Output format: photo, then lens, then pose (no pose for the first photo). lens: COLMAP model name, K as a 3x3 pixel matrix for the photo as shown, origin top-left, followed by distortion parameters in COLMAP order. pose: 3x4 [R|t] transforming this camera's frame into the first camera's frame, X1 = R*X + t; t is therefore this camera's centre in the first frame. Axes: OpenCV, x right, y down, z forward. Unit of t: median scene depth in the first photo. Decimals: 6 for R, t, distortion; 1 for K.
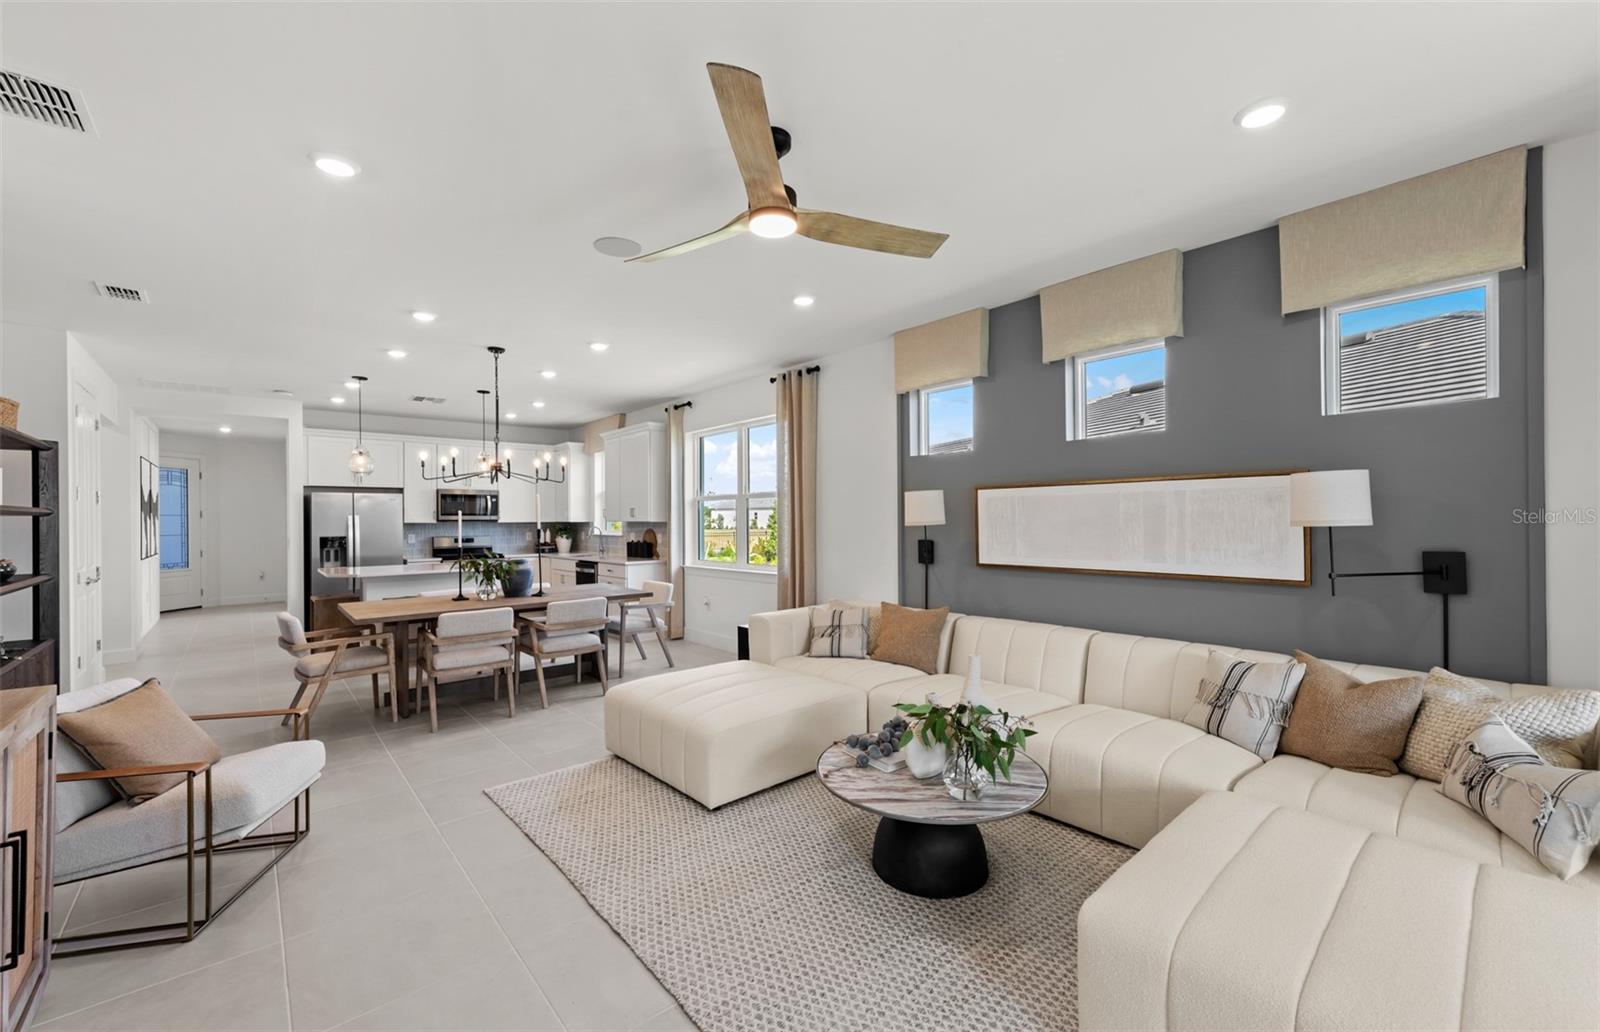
lens RADIAL K [[641.1, 0, 800.0], [0, 641.1, 516.0], [0, 0, 1]] dist [-0.000153, -0.000028]
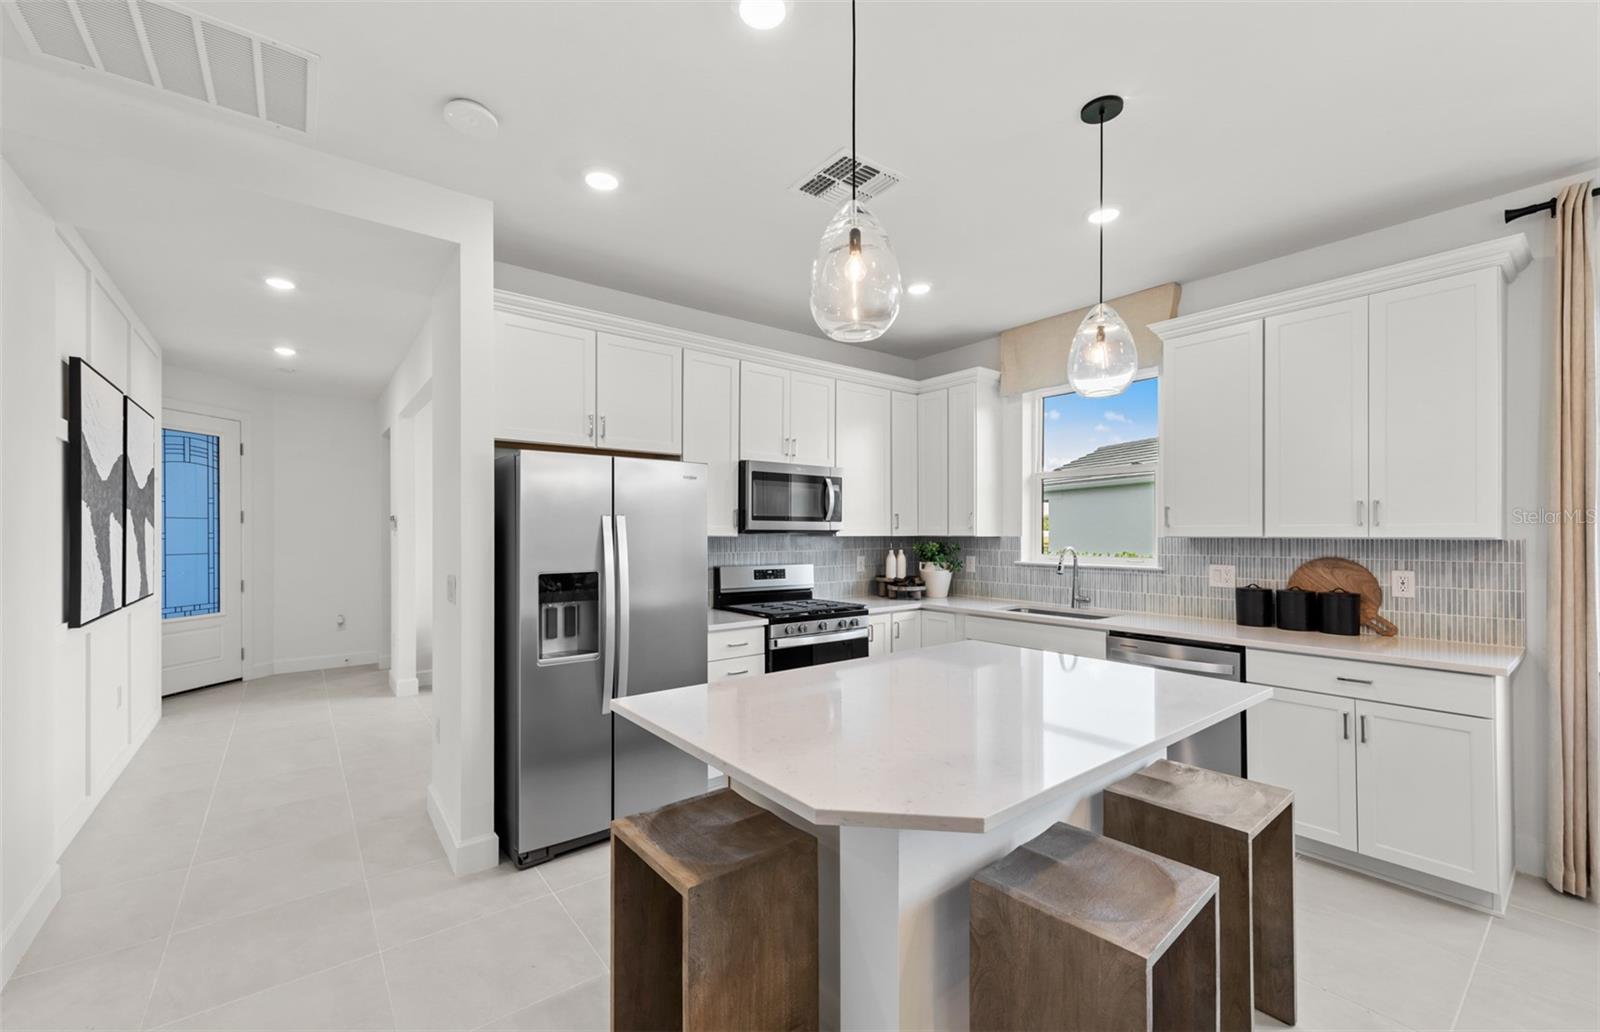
lens RADIAL K [[645.9, 0, 795.8], [0, 645.9, 534.0], [0, 0, 1]] dist [0.000756, 0.000072]
pose [[0.998426, 0.009788, -0.055232, -0.535563], [-0.009506, 0.999940, 0.005367, 0.006909], [0.055281, -0.004833, 0.998459, 0.590883]]
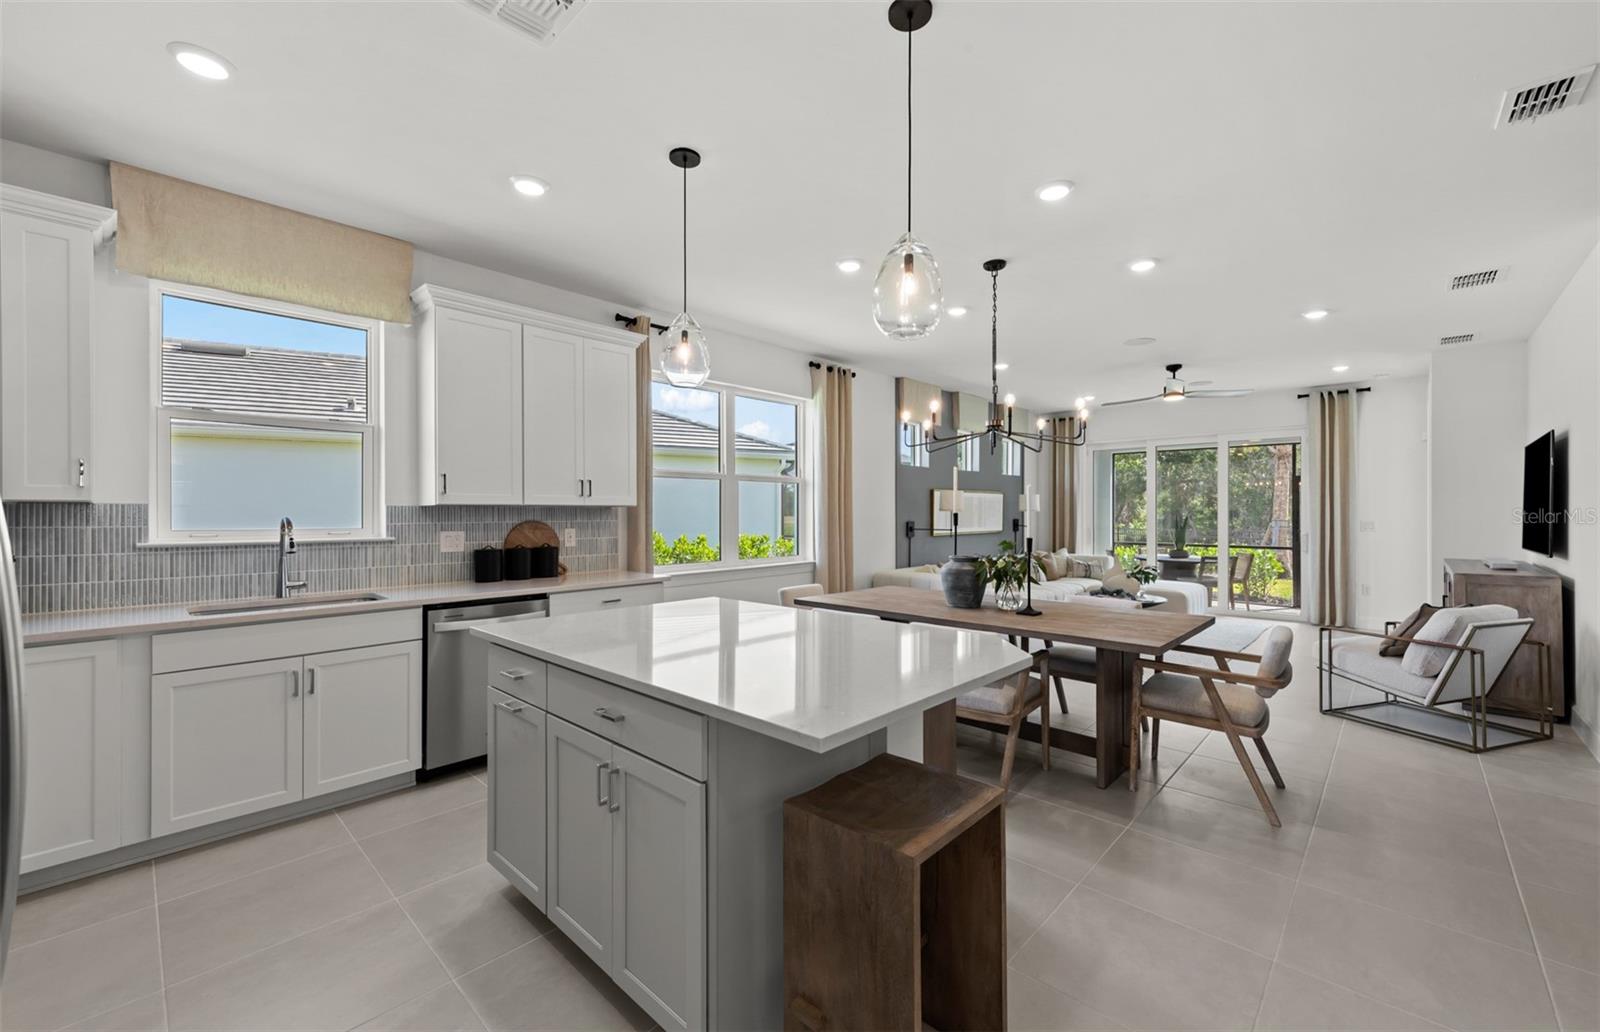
lens RADIAL K [[628.8, 0, 800.0], [0, 628.8, 516.0], [0, 0, 1]] dist [0.001052, 0.000135]
pose [[-0.099443, -0.008980, 0.995003, -0.750825], [-0.012439, 0.999892, 0.007781, 0.009659], [-0.994965, -0.011603, -0.099544, 0.836404]]
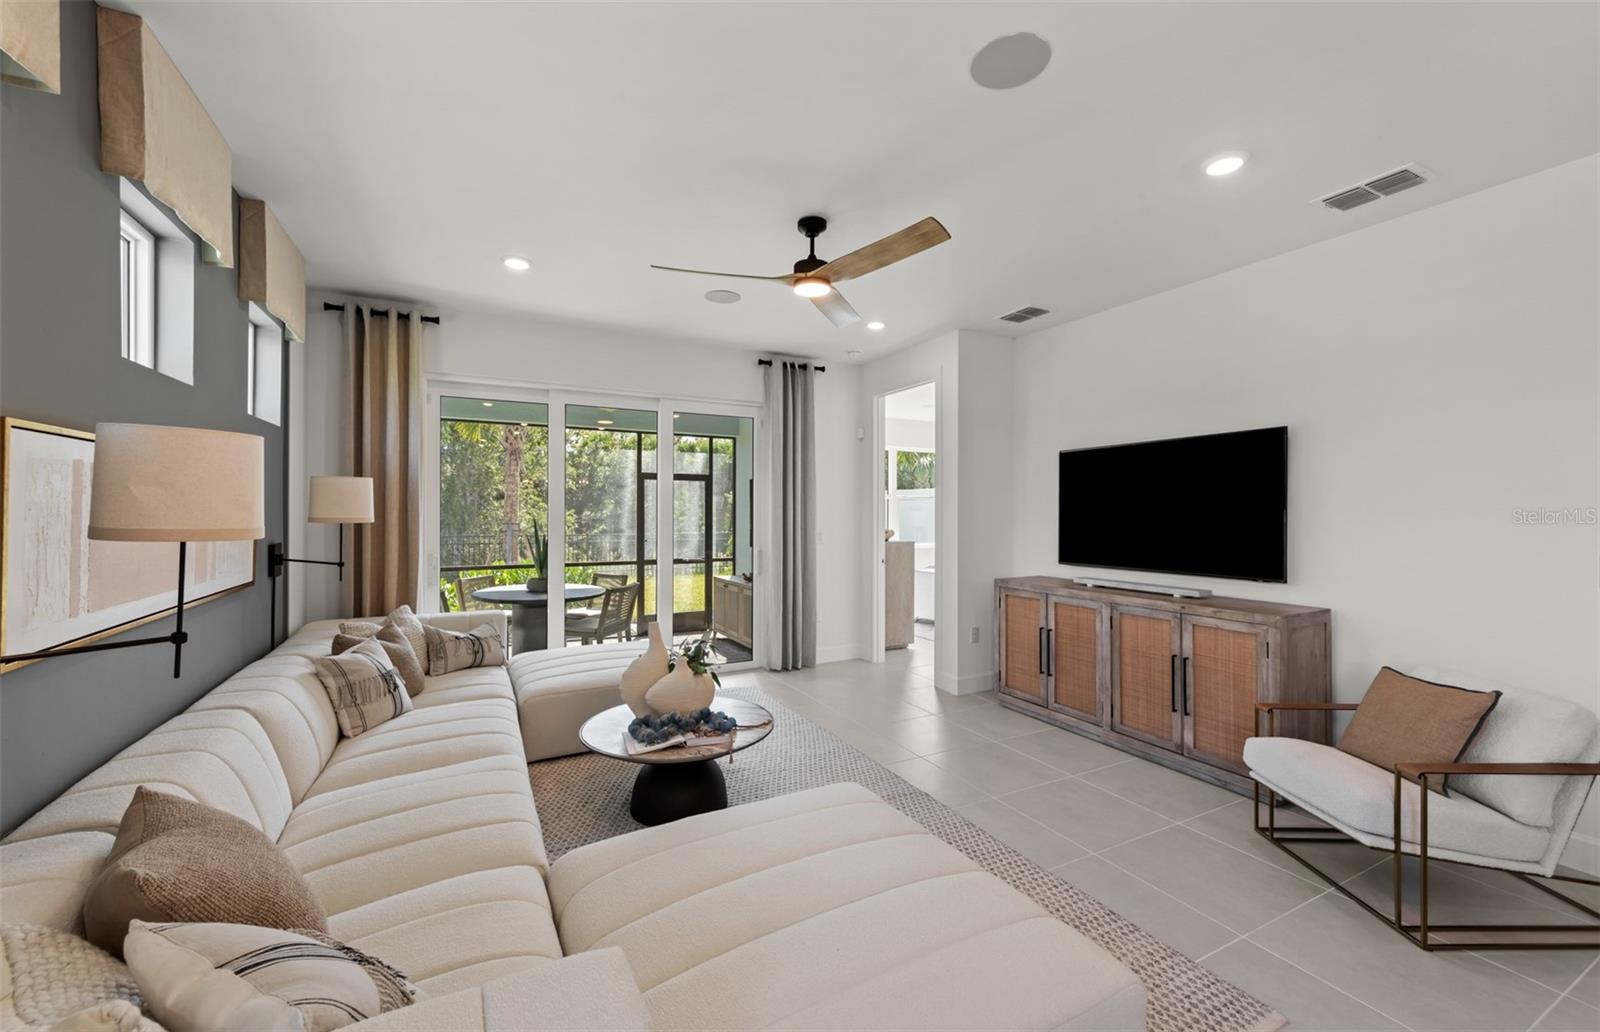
lens RADIAL K [[628.8, 0, 800.0], [0, 628.8, 516.0], [0, 0, 1]] dist [0.001052, 0.000135]
pose [[-0.972073, -0.009519, 0.234484, -0.101259], [-0.010440, 0.999942, -0.002683, -0.001453], [-0.234445, -0.005056, -0.972116, 0.662171]]
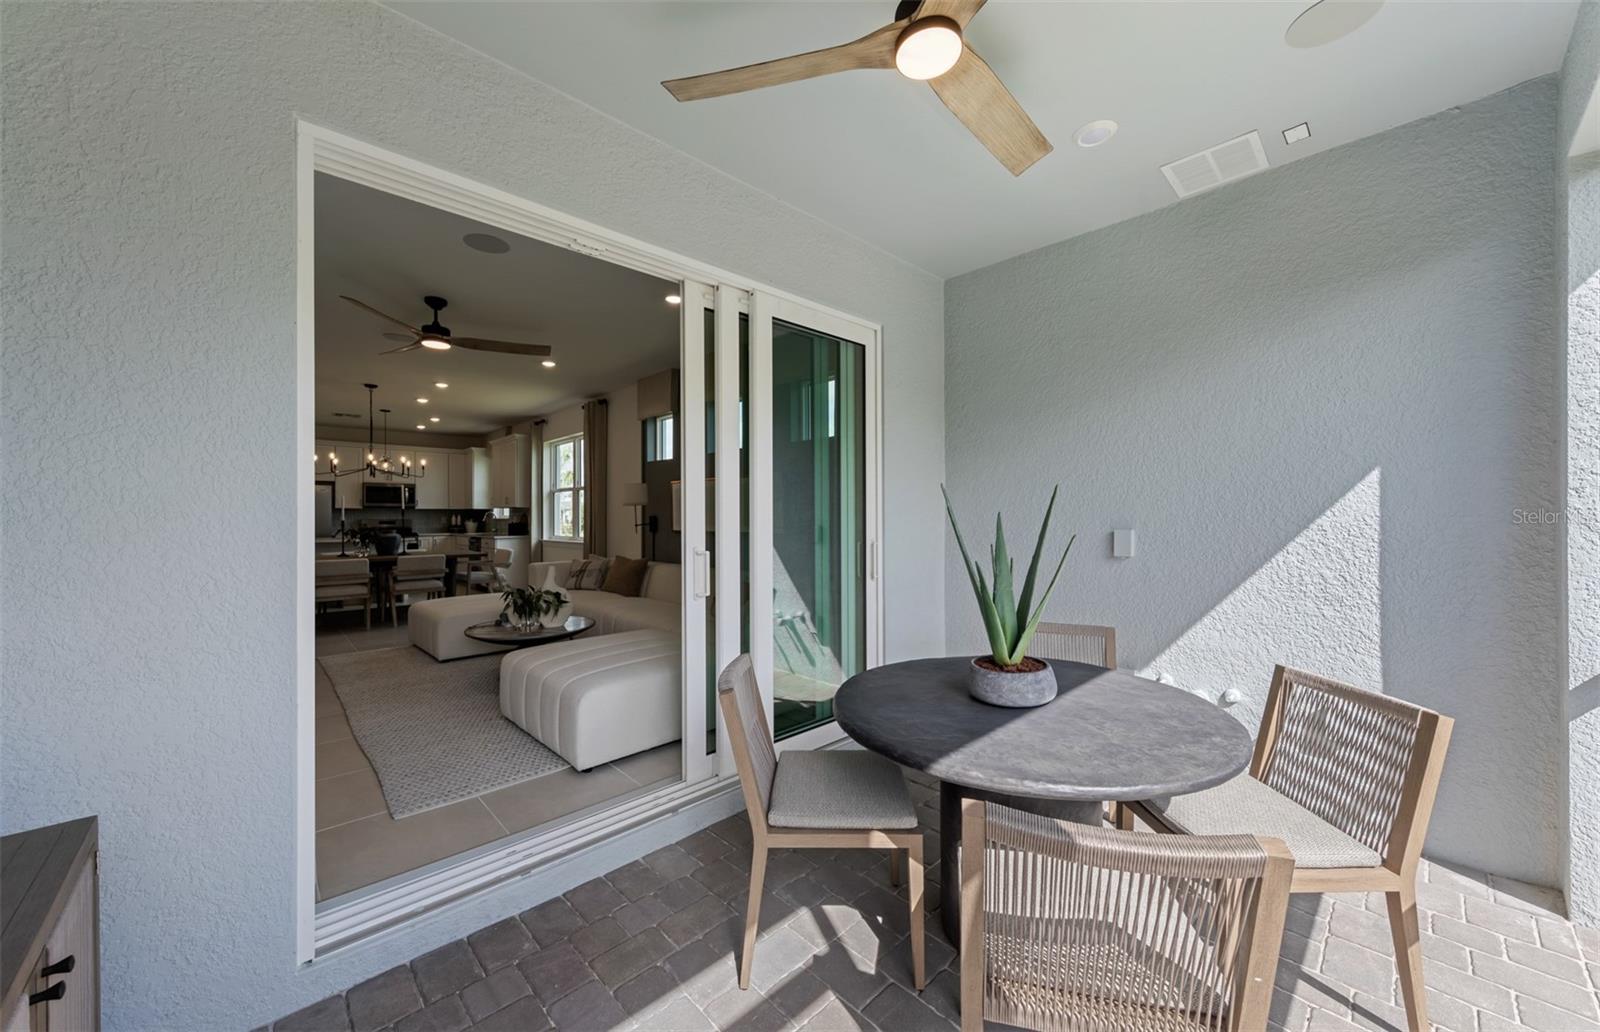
lens RADIAL K [[581.8, 0, 800.0], [0, 581.8, 516.0], [0, 0, 1]] dist [0.007872, 0.000027]
pose [[0.999005, 0.001459, 0.044581, 0.285582], [-0.001829, 0.999964, 0.008272, 0.014618], [-0.044568, -0.008346, 0.998972, -0.239491]]
